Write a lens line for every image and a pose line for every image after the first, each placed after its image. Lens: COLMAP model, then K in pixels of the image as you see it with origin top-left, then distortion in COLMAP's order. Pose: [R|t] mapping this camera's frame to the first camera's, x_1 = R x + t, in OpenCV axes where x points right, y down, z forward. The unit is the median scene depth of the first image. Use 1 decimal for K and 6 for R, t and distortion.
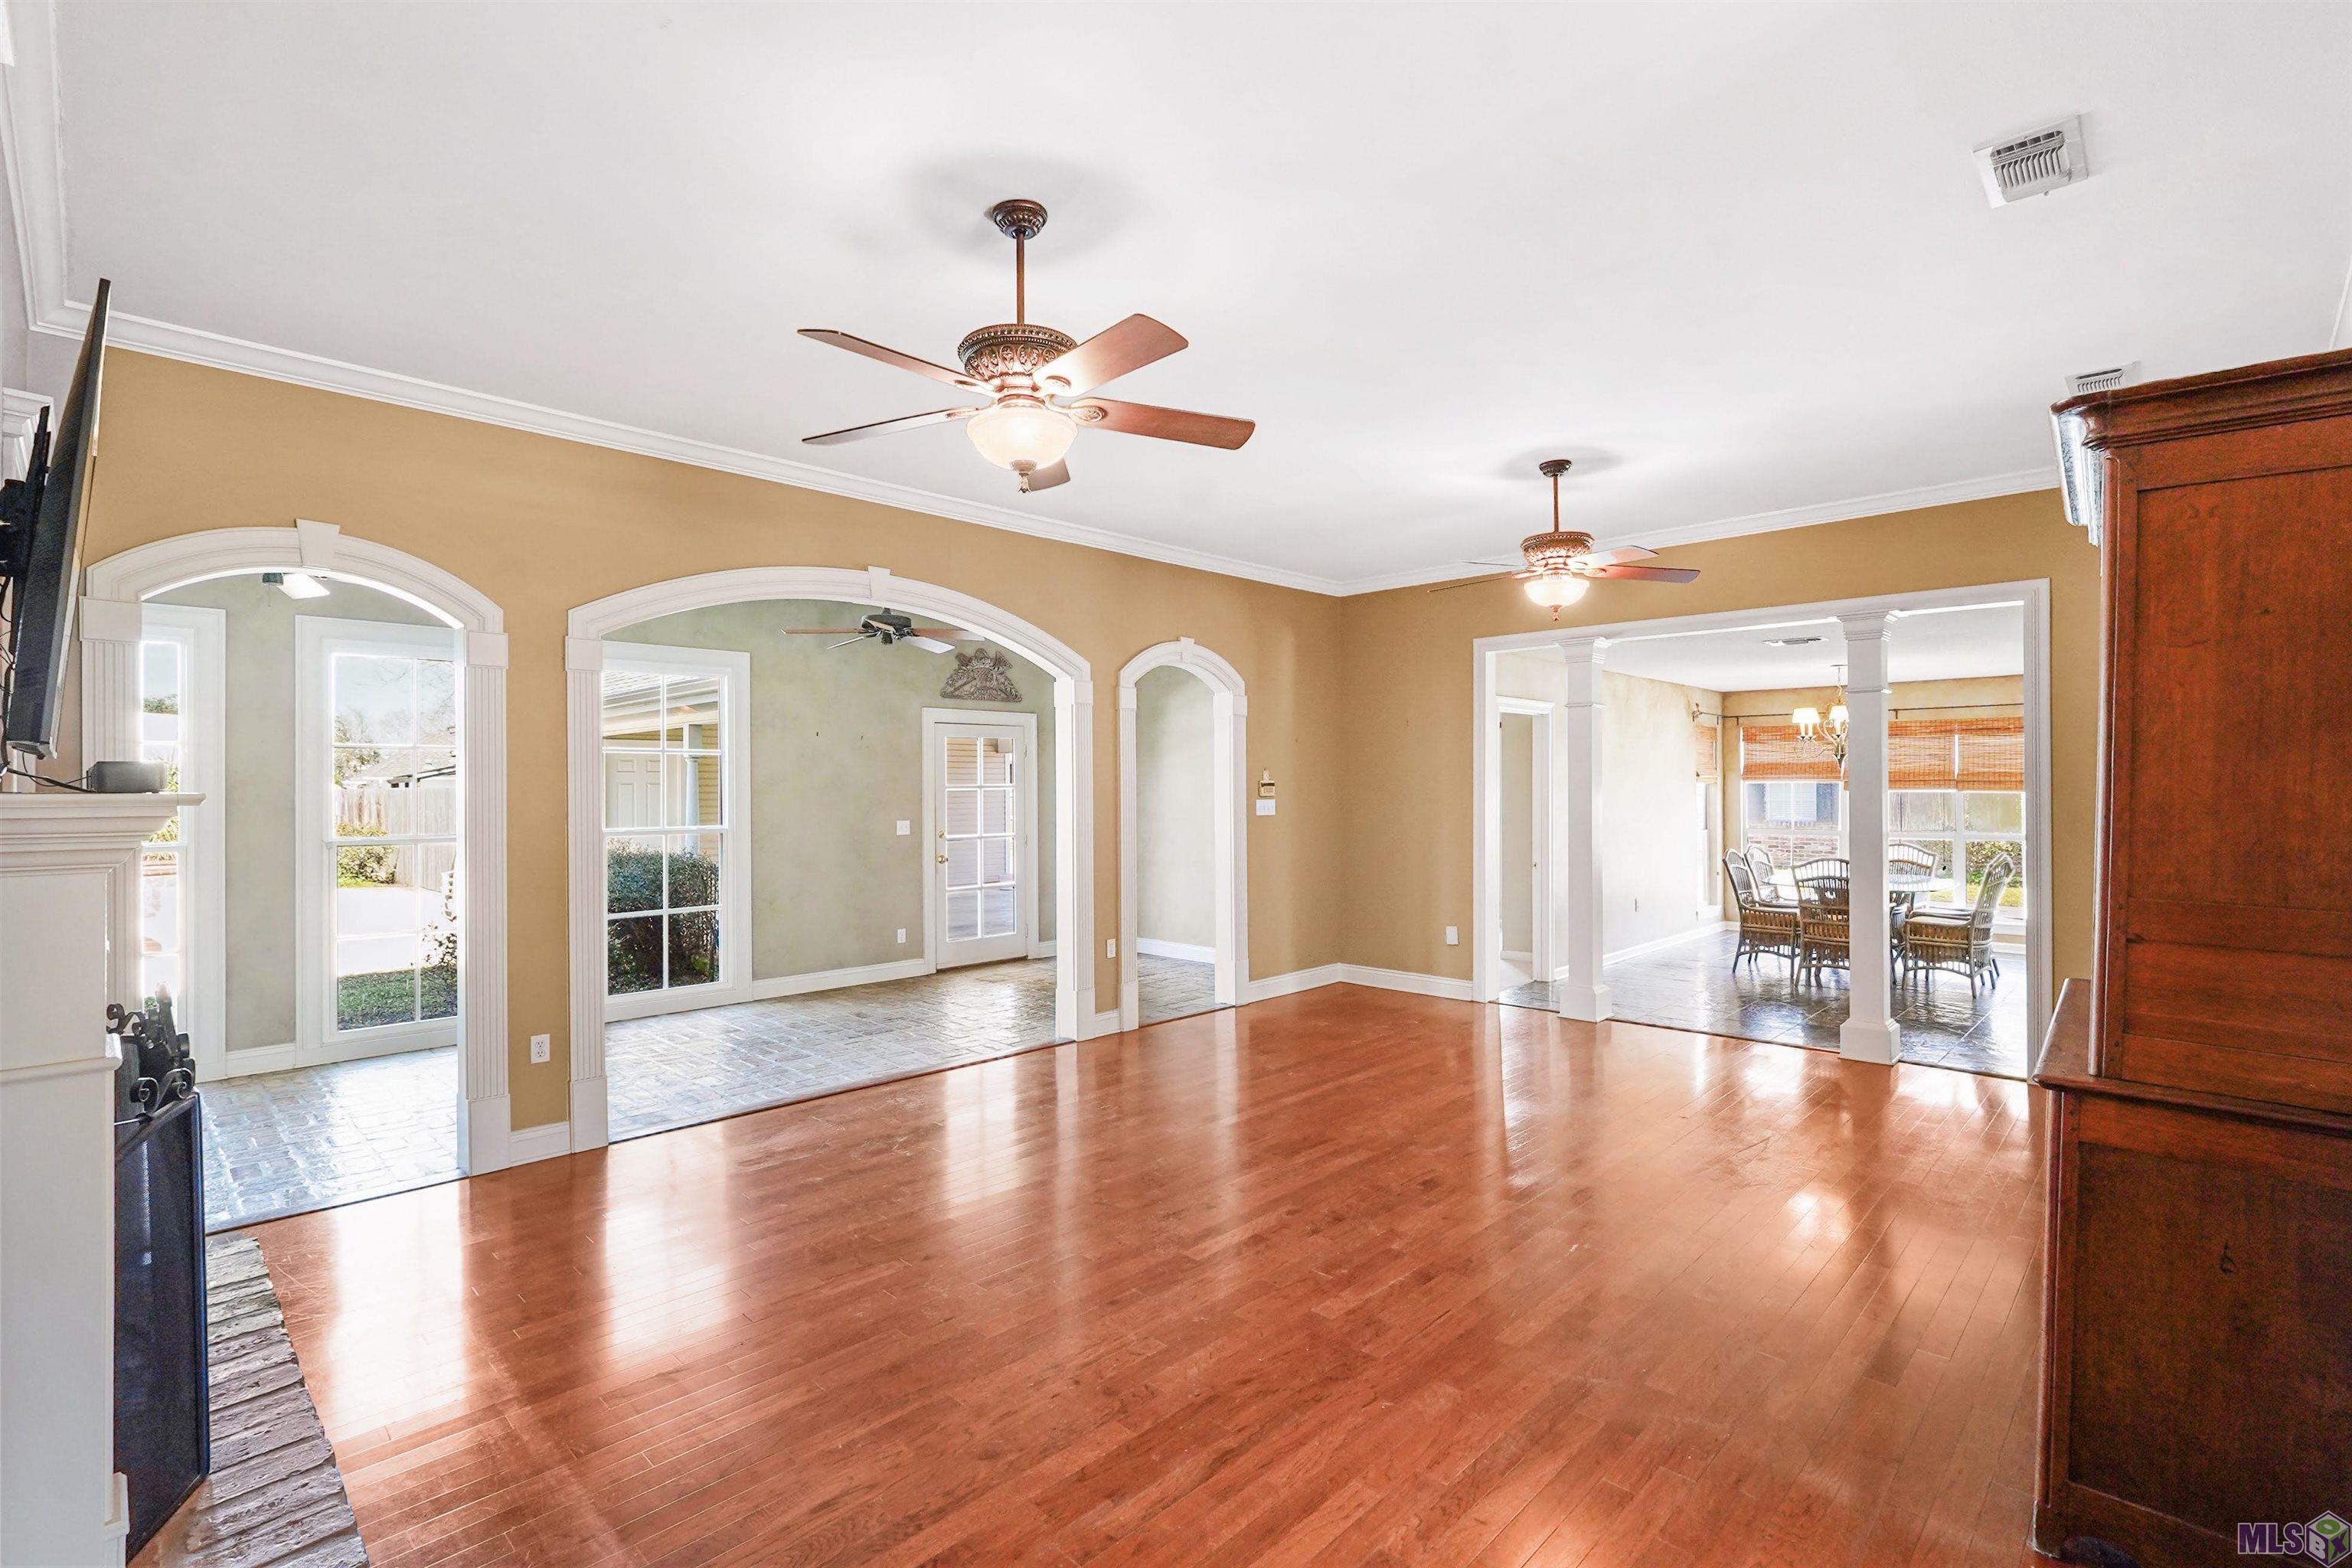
lens RADIAL K [[1080.8, 0, 1176.0], [0, 1080.8, 784.0], [0, 0, 1]] dist [-0.002555, 0.000291]
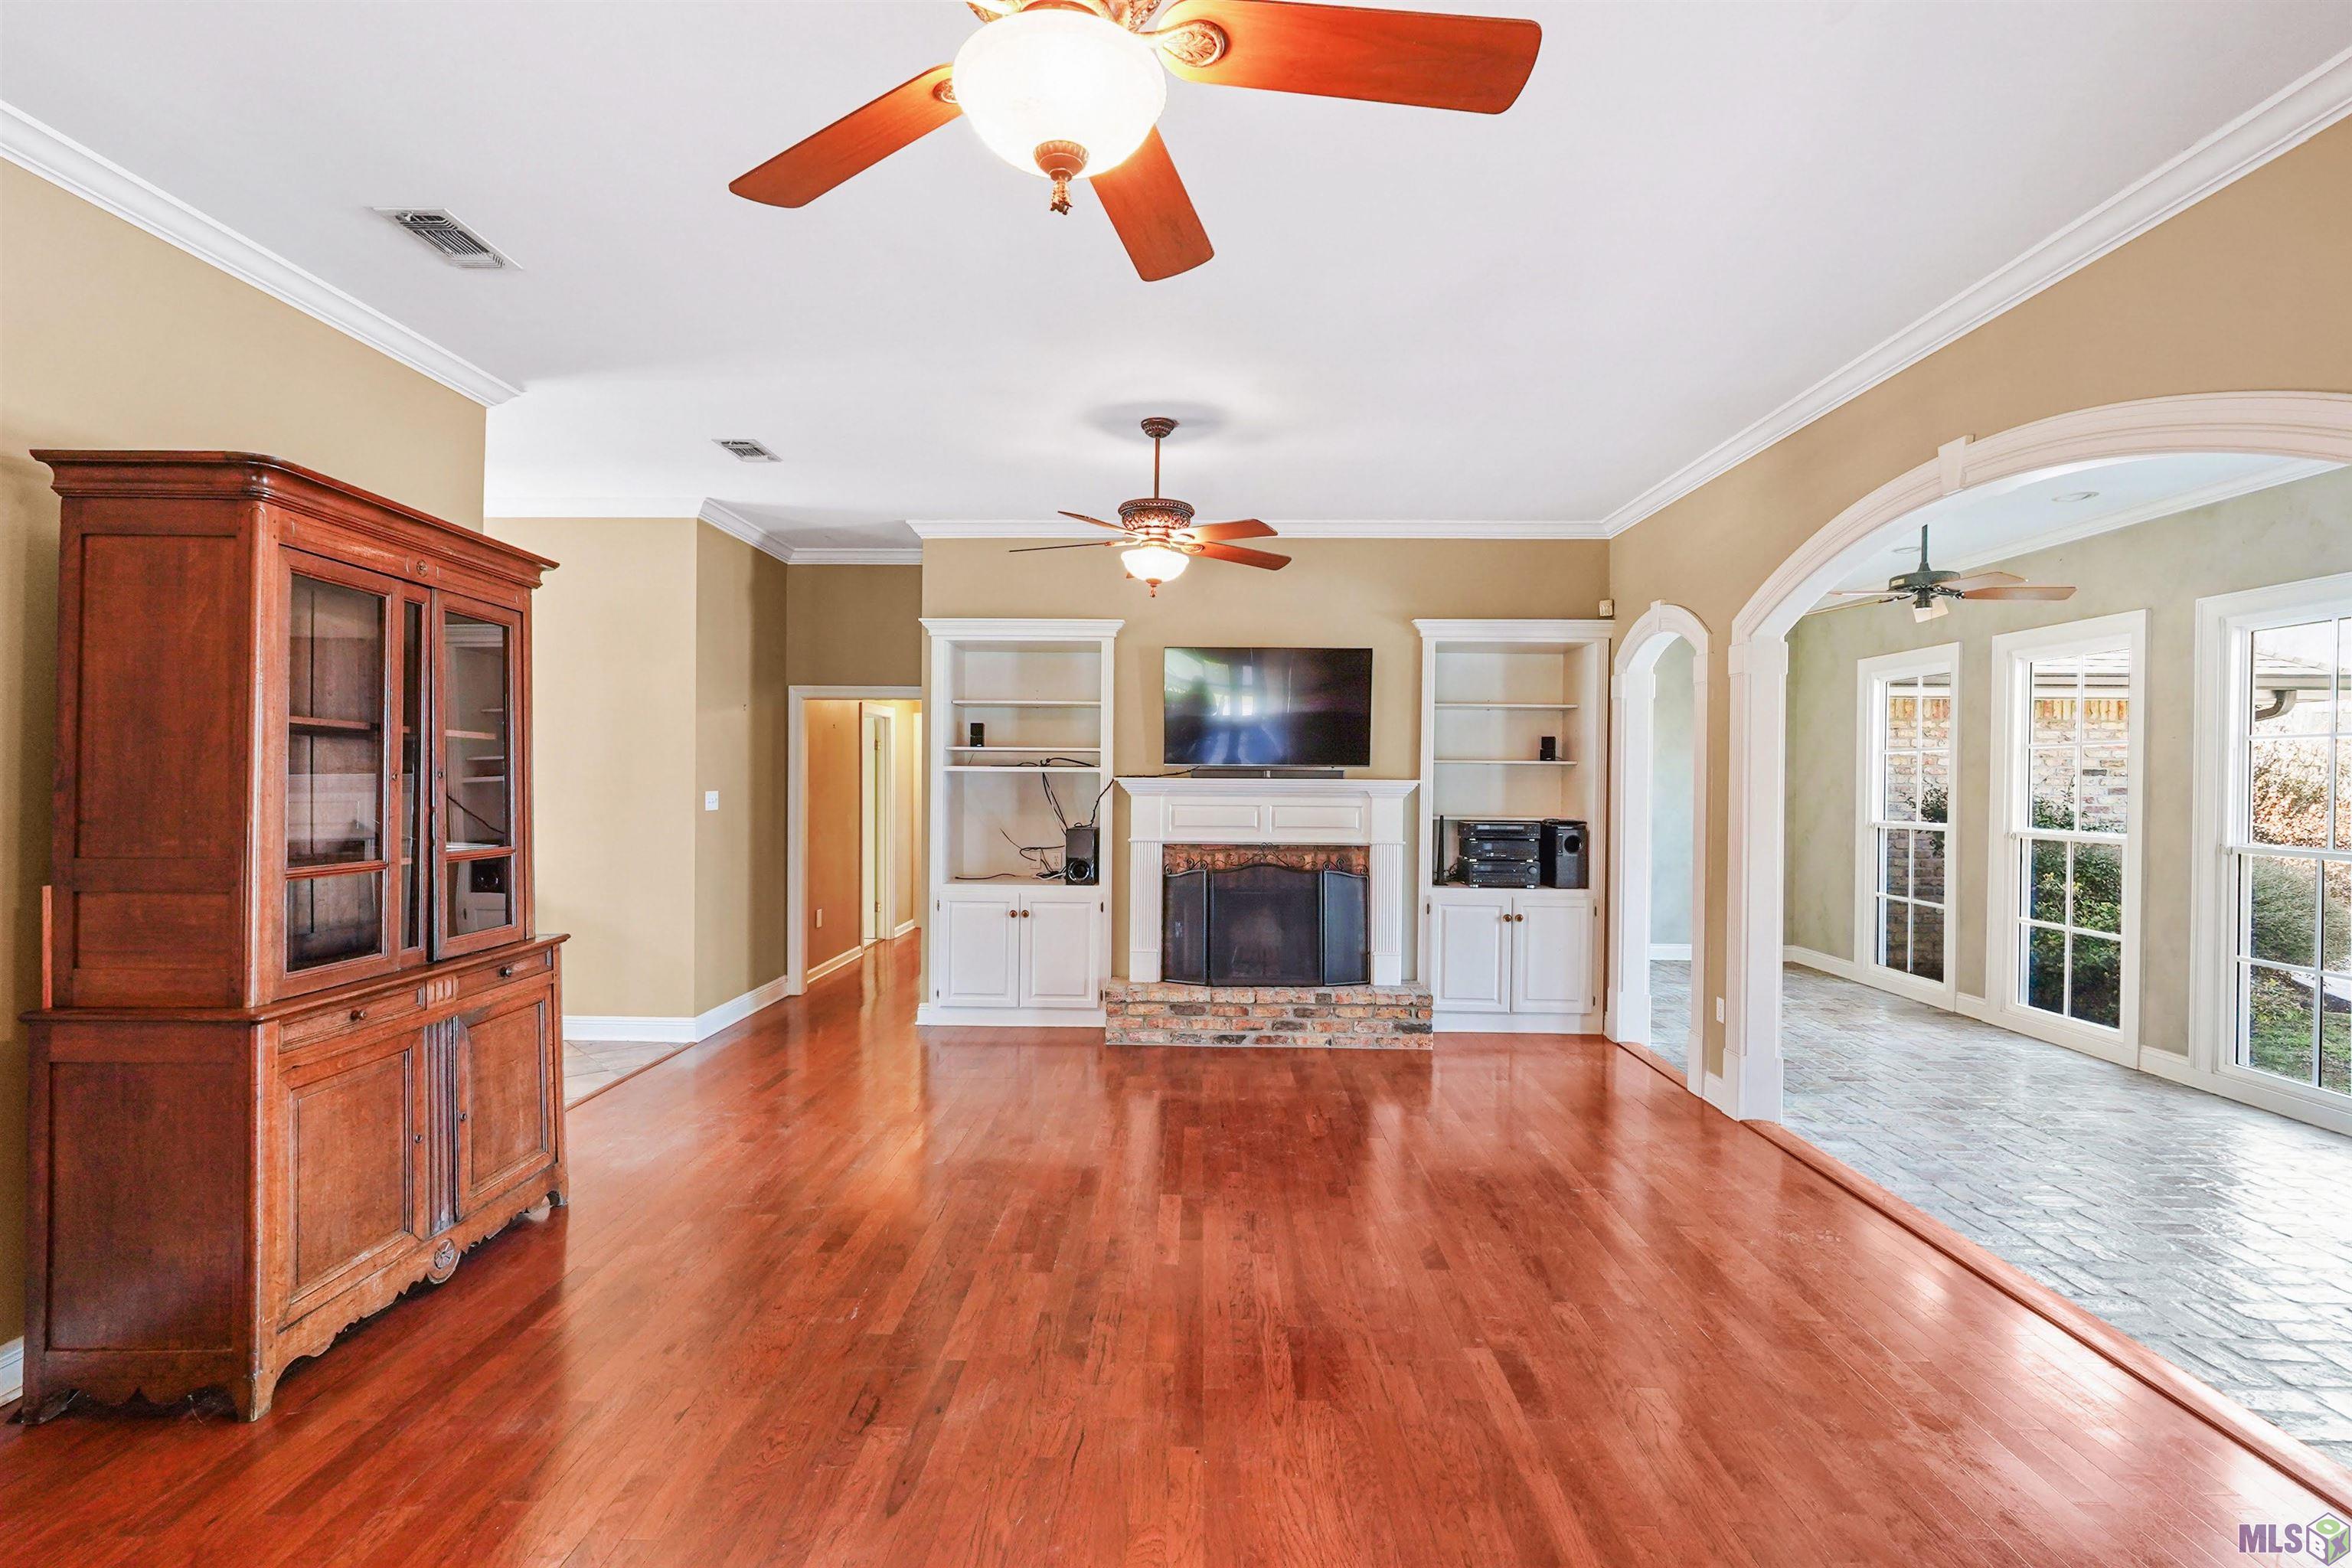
lens RADIAL K [[1080.8, 0, 1176.0], [0, 1080.8, 784.0], [0, 0, 1]] dist [-0.002555, 0.000291]
pose [[-0.734950, 0.000725, -0.678121, 0.588369], [-0.006037, 0.999953, 0.007613, 0.025780], [0.678094, 0.009689, -0.734911, 1.424708]]
